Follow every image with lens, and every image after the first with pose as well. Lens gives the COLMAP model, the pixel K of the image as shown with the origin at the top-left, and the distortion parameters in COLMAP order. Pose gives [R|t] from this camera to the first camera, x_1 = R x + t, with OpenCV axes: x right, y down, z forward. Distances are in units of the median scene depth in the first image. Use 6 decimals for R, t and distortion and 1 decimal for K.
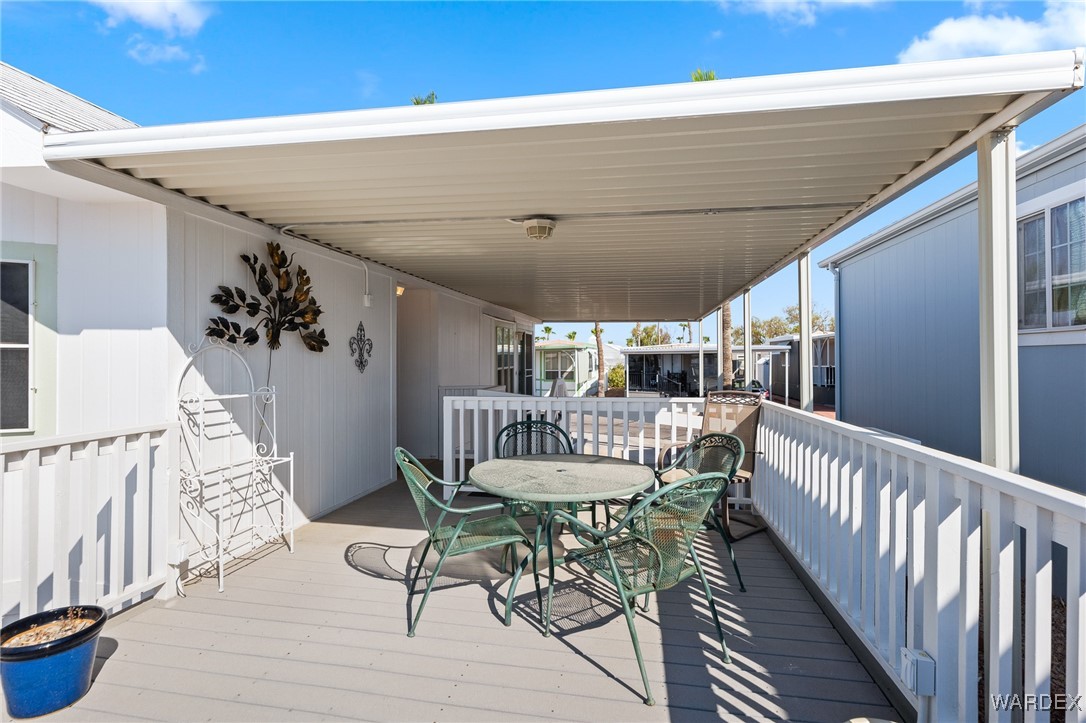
lens RADIAL K [[513.9, 0, 559.6], [0, 513.9, 356.3], [0, 0, 1]] dist [0.004322, 0.001657]
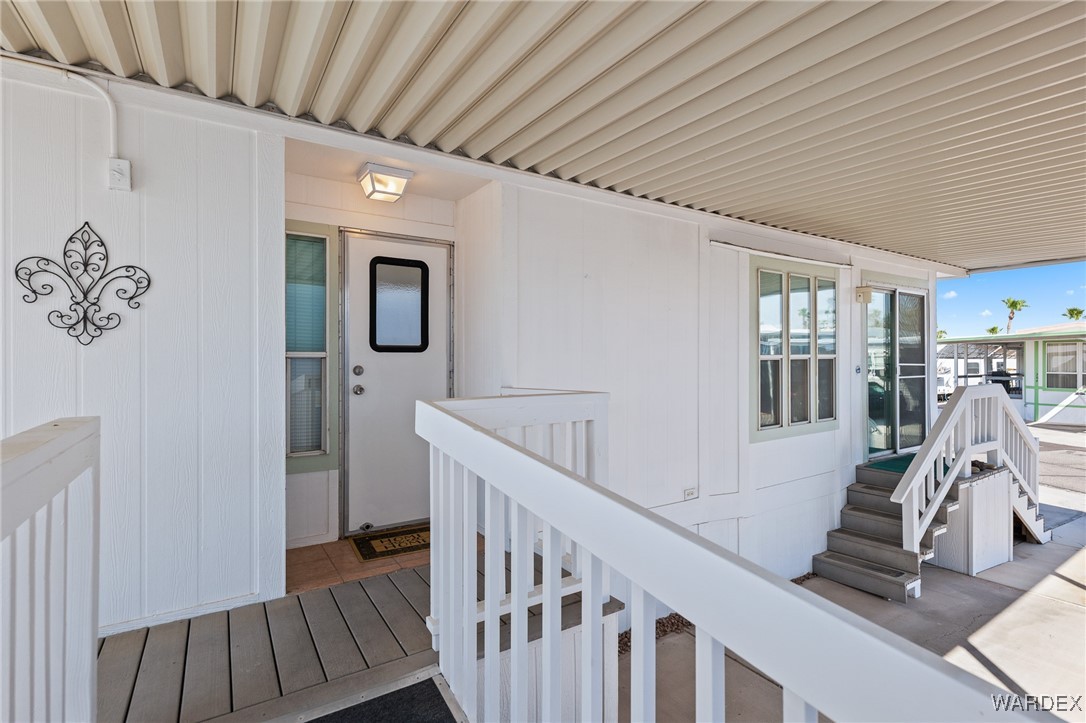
lens RADIAL K [[513.9, 0, 544.5], [0, 513.9, 356.2], [0, 0, 1]] dist [0.004322, 0.001657]
pose [[0.674907, -0.000658, -0.737902, 0.174323], [0.001468, 0.999999, 0.000451, 0.041131], [0.737901, -0.001388, 0.674907, 0.978668]]
